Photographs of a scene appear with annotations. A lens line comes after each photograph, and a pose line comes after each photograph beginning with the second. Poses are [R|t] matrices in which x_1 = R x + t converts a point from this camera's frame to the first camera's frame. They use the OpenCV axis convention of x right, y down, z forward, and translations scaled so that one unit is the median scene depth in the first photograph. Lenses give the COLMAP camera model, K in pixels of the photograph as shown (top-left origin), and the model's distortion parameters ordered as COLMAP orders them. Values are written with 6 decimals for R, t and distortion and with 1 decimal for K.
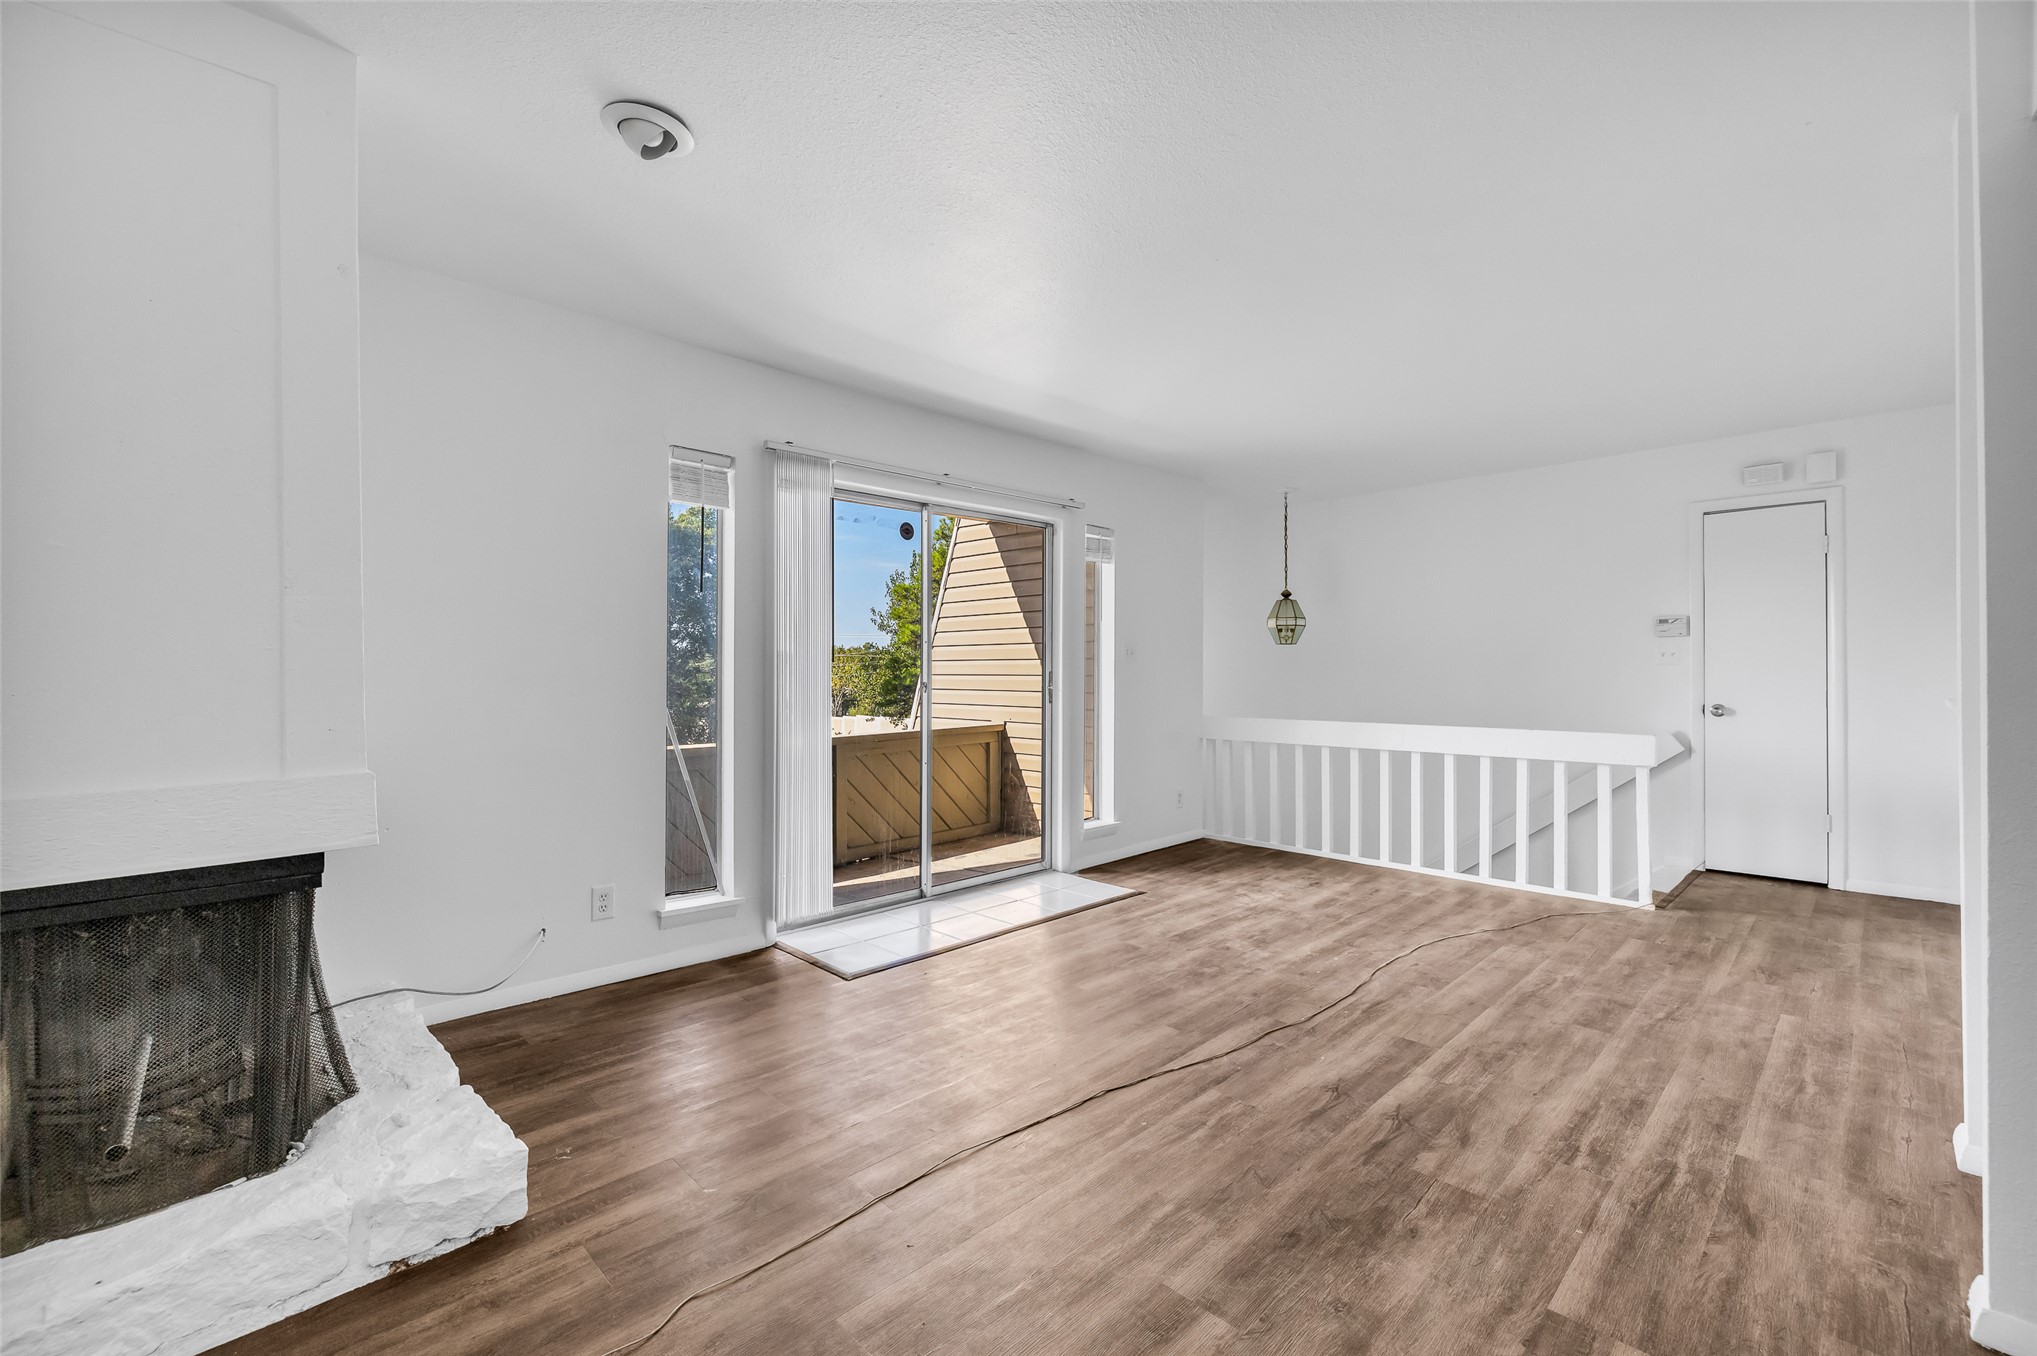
lens RADIAL K [[856.6, 0, 1017.3], [0, 856.6, 668.4], [0, 0, 1]] dist [0.000528, -0.000490]
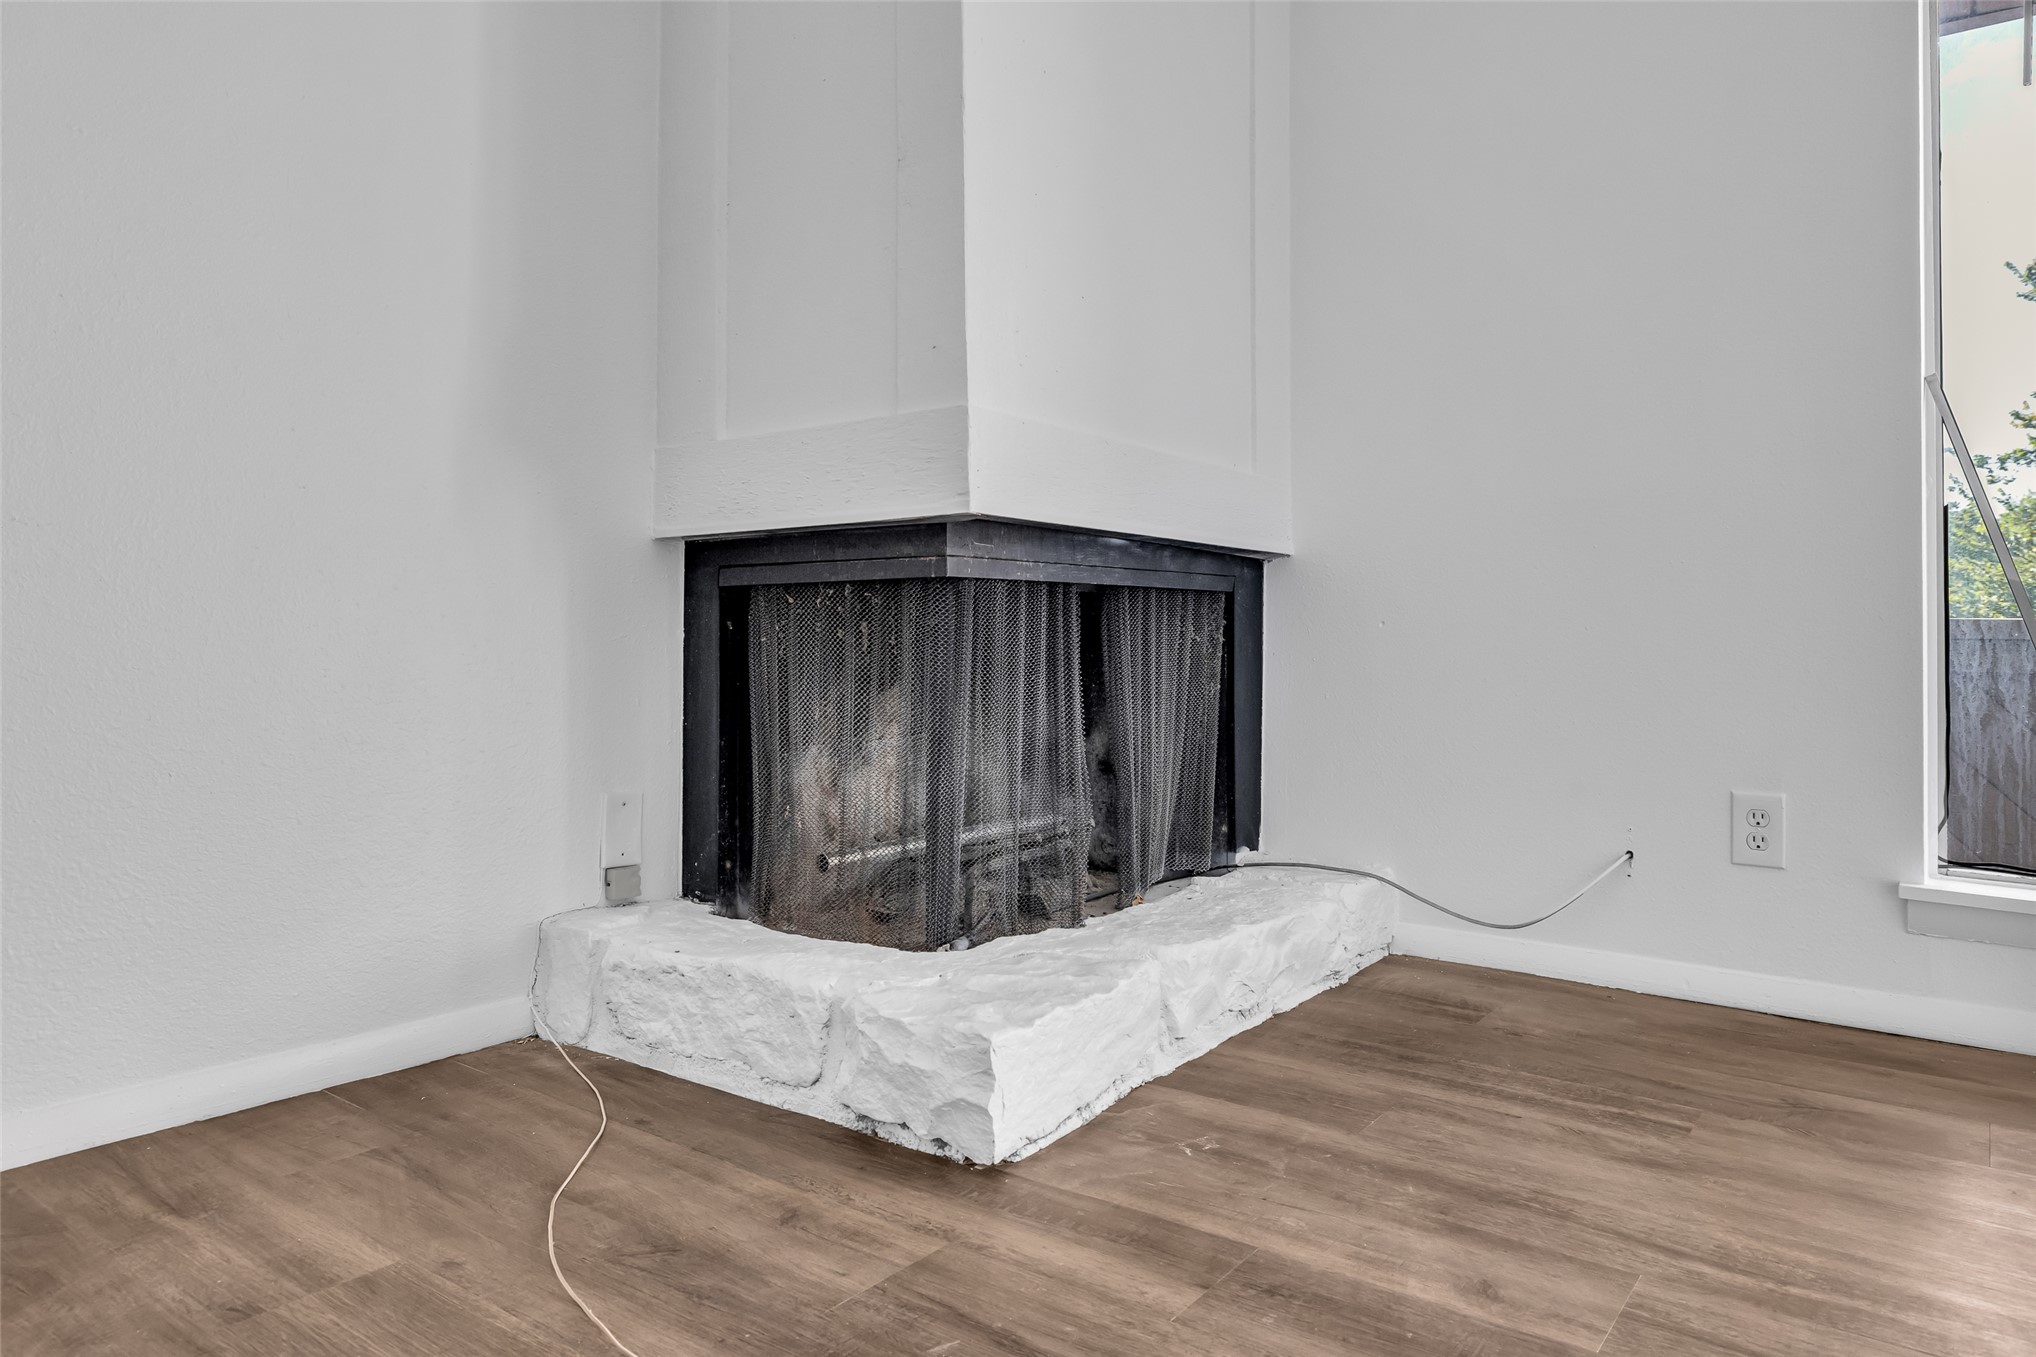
lens RADIAL K [[1295.3, 0, 1018.7], [0, 1295.3, 644.3], [0, 0, 1]] dist [-0.002993, -0.000408]
pose [[0.153070, -0.005332, -0.988201, 0.152493], [-0.003058, 0.999978, -0.005869, 0.202981], [0.988211, 0.003920, 0.153050, 0.571687]]
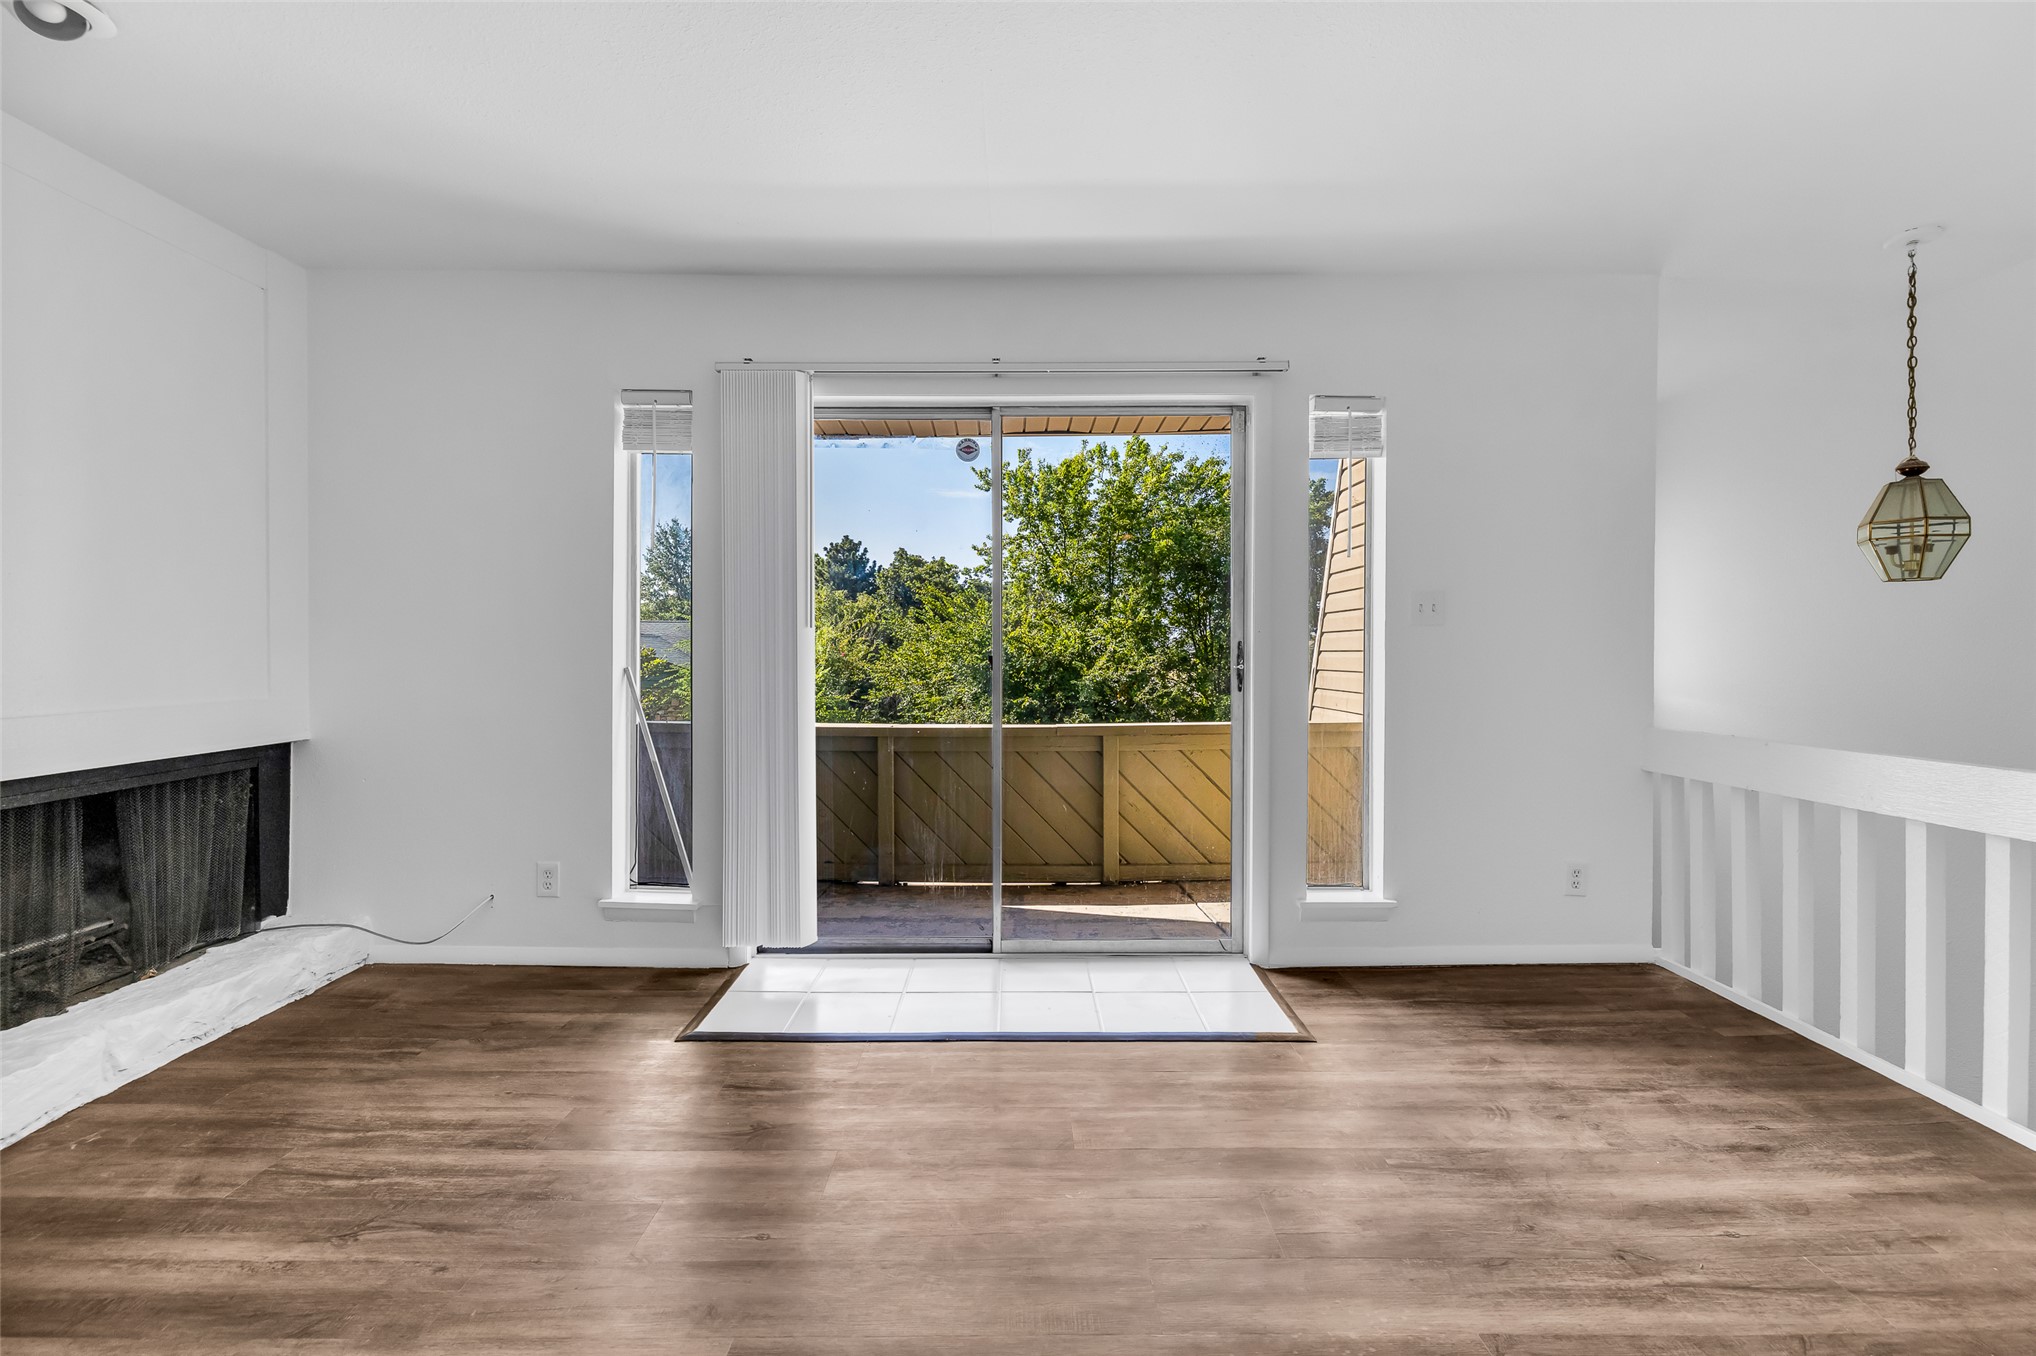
lens RADIAL K [[852.3, 0, 1015.1], [0, 852.3, 662.7], [0, 0, 1]] dist [0.000191, -0.000184]
pose [[0.717113, 0.008727, -0.696902, 0.629257], [0.000081, 0.999921, 0.012605, 0.019934], [0.696957, -0.009096, 0.717055, 0.768180]]
